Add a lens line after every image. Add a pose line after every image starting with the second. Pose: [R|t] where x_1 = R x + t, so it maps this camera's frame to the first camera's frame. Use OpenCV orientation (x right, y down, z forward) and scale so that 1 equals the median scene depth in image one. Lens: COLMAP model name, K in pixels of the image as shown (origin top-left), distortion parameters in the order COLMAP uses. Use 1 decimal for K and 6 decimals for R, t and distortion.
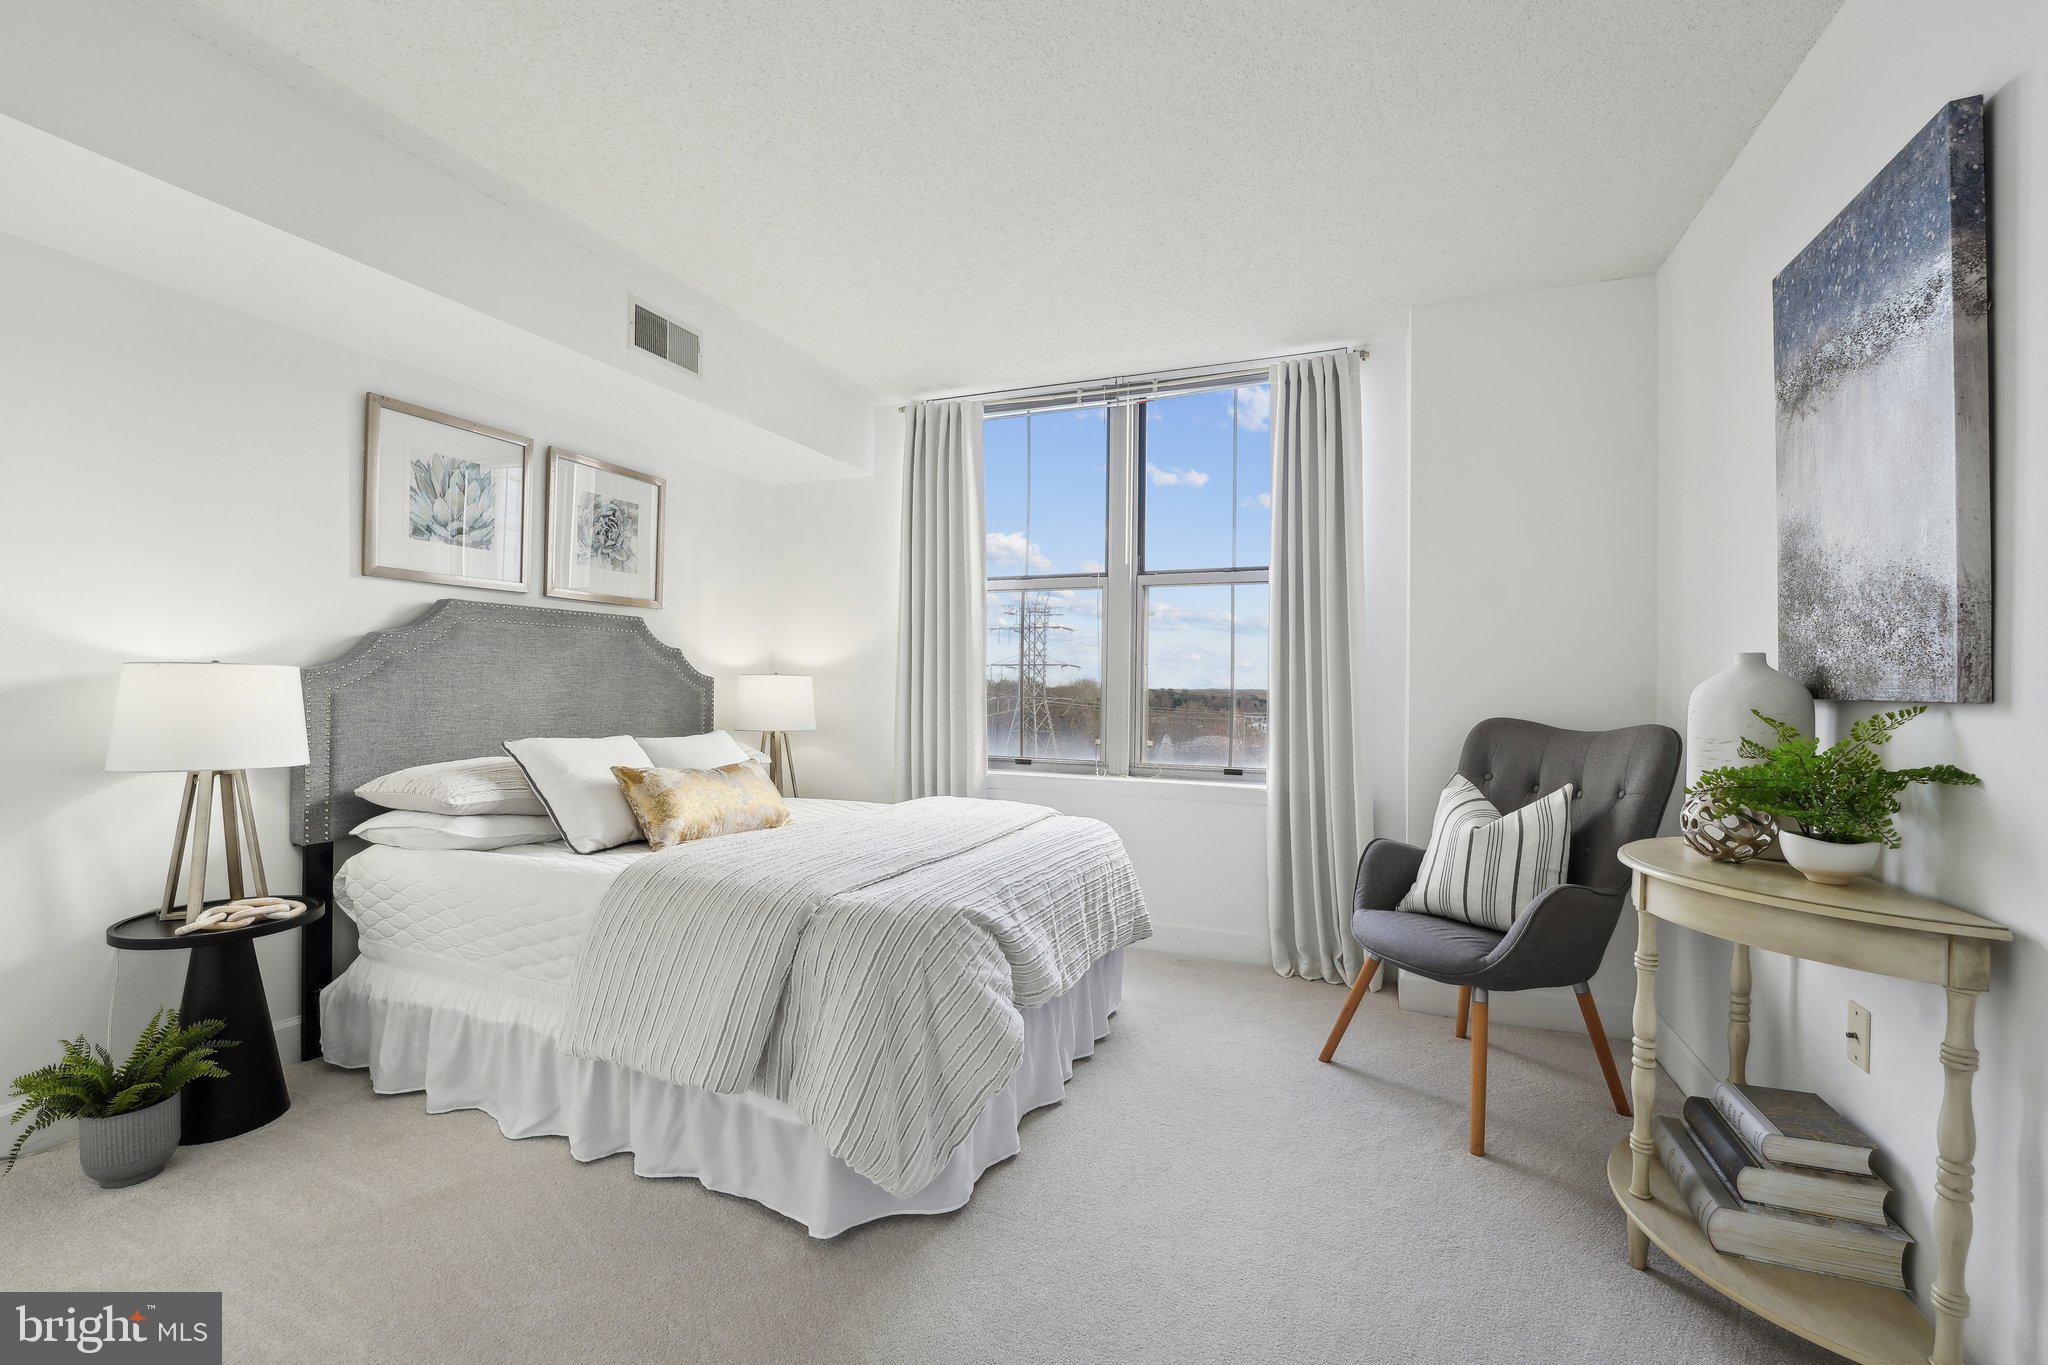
lens RADIAL K [[862.6, 0, 1024.0], [0, 862.6, 682.5], [0, 0, 1]] dist [-0.019937, -0.000053]
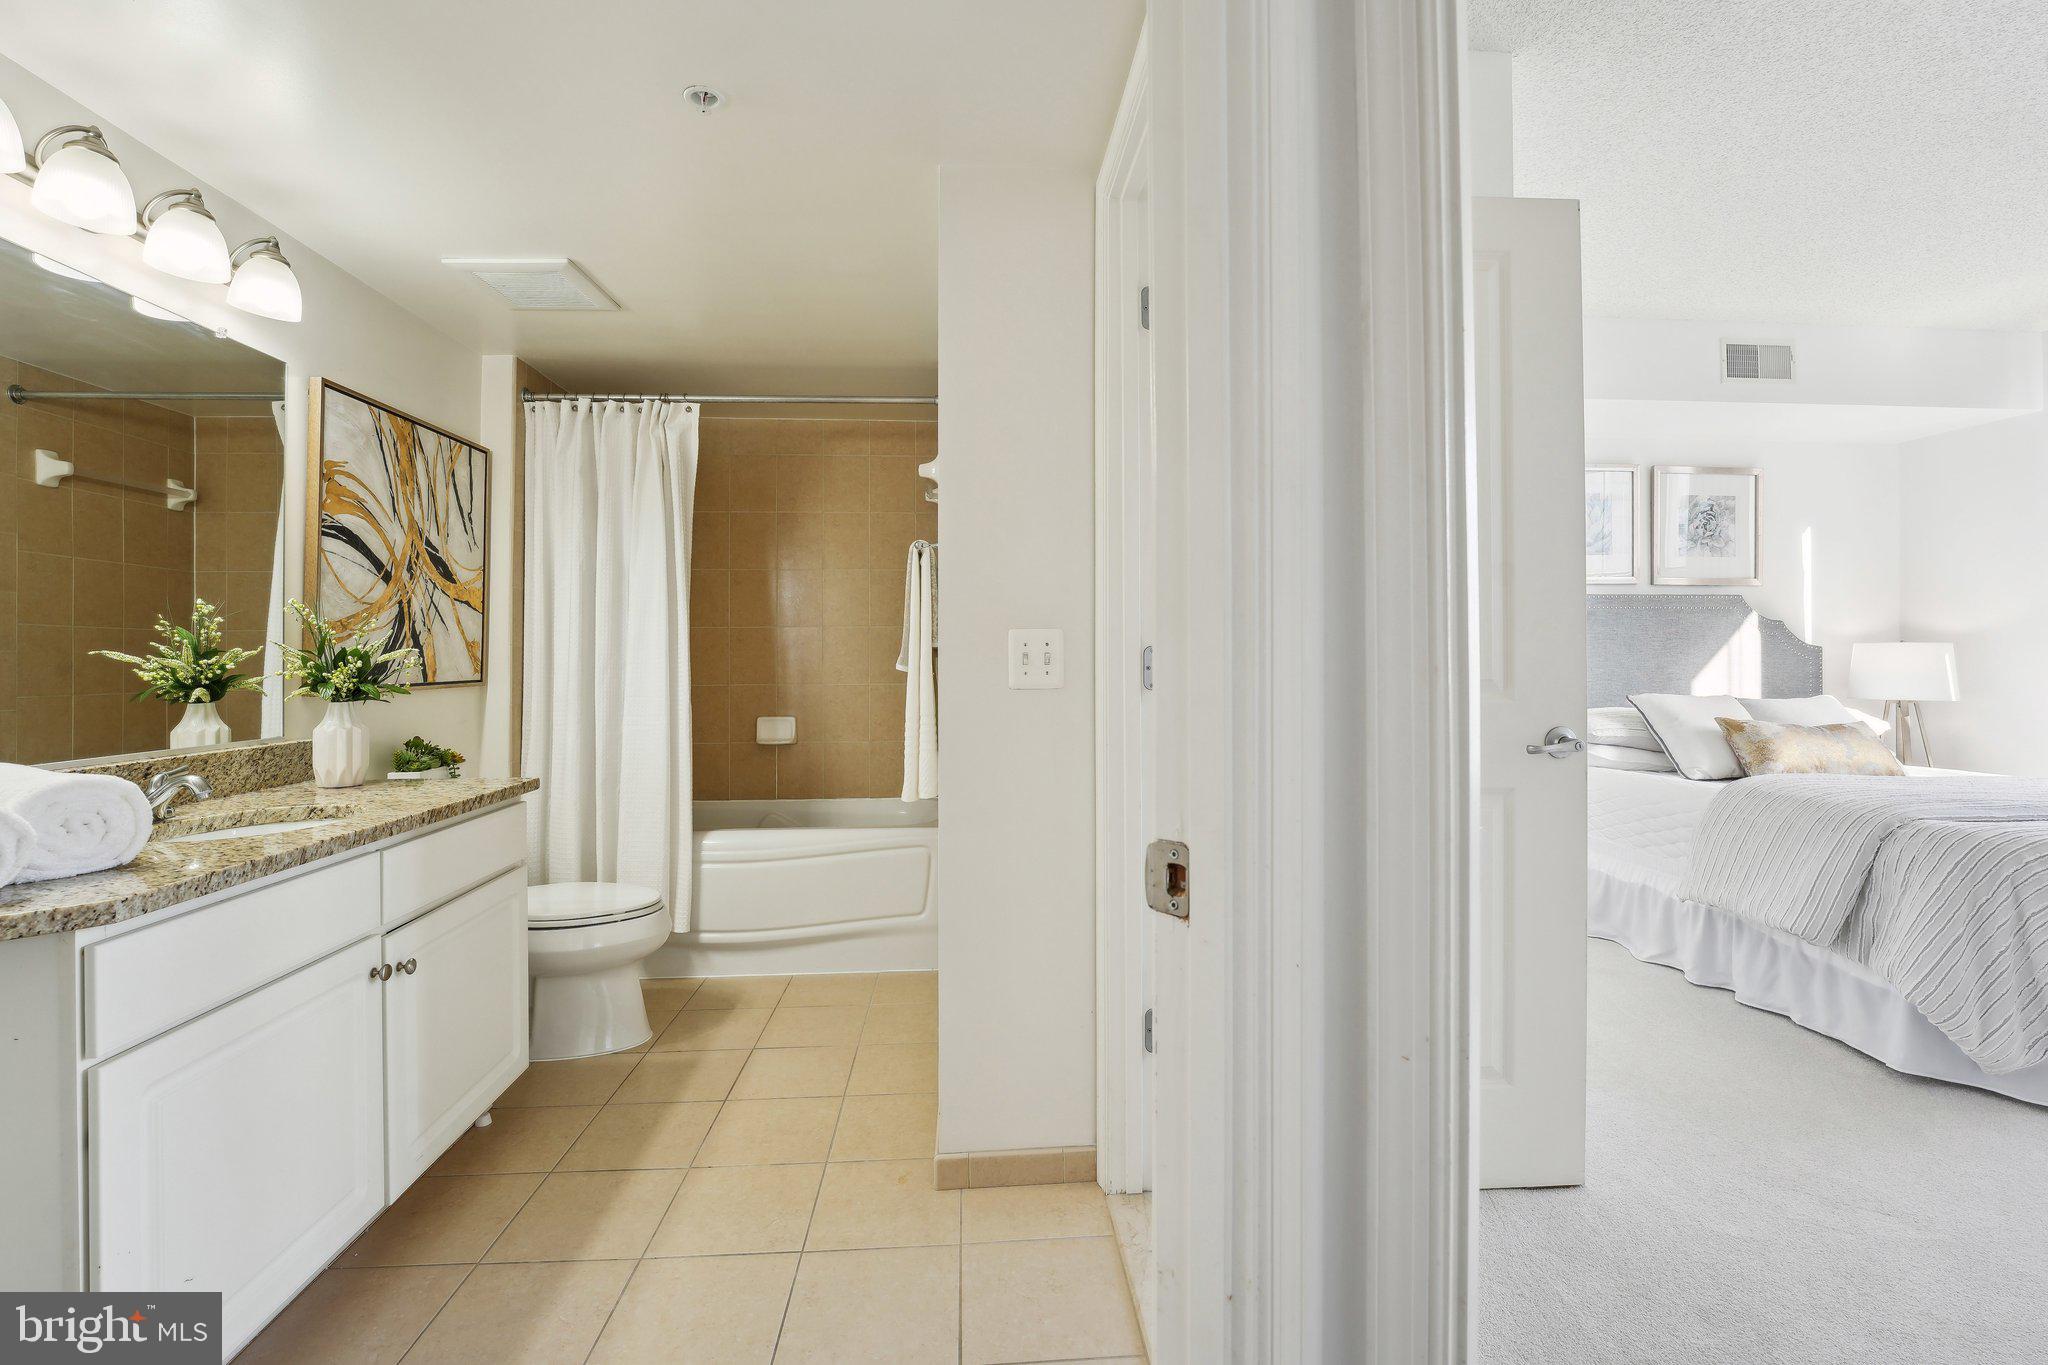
lens RADIAL K [[866.2, 0, 1020.8], [0, 866.2, 653.5], [0, 0, 1]] dist [-0.039402, 0.006956]
pose [[0.428497, -0.012703, -0.903454, 0.243569], [0.011734, 0.999895, -0.008494, 0.000691], [0.903467, -0.006961, 0.428601, -0.536789]]
